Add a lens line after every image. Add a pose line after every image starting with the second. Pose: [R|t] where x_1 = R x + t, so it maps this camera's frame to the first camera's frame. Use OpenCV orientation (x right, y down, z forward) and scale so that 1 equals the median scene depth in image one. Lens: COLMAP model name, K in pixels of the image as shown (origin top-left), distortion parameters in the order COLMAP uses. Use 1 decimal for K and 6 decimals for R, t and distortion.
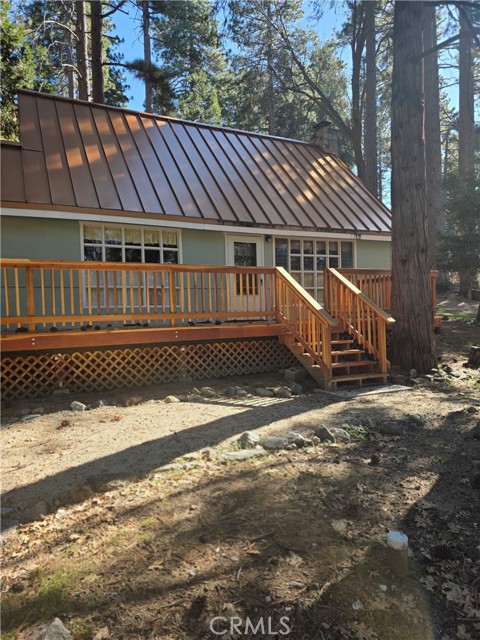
lens RADIAL K [[435.3, 0, 240.3], [0, 435.3, 317.4], [0, 0, 1]] dist [0.043241, -0.039417]
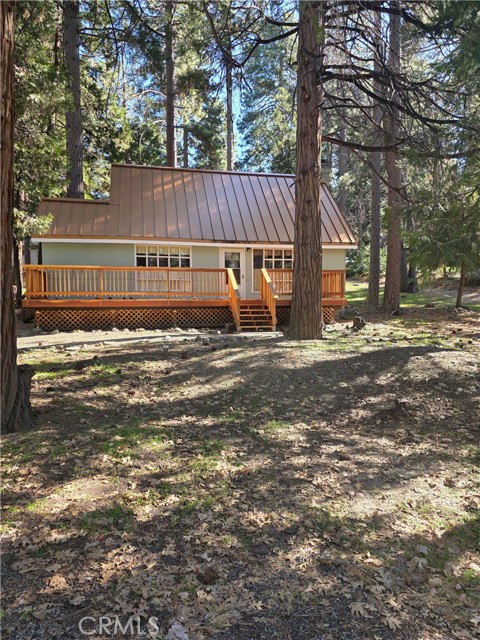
lens RADIAL K [[435.3, 0, 240.3], [0, 435.3, 321.6], [0, 0, 1]] dist [0.043241, -0.039417]
pose [[0.968928, 0.018411, -0.246655, 0.507581], [-0.016168, 0.999807, 0.011118, 0.076058], [0.246812, -0.006785, 0.969040, -0.648057]]
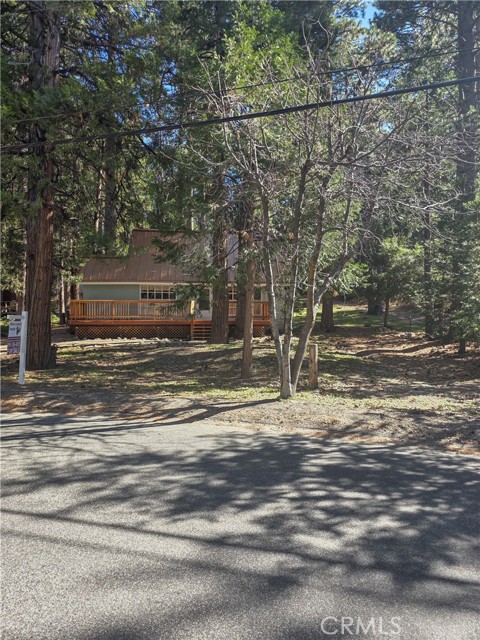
lens RADIAL K [[435.3, 0, 239.9], [0, 435.3, 321.0], [0, 0, 1]] dist [0.043241, -0.039417]
pose [[0.926821, 0.010561, -0.375356, 1.281018], [-0.022699, 0.999352, -0.027931, 0.082051], [0.374818, 0.034407, 0.926460, -1.352959]]
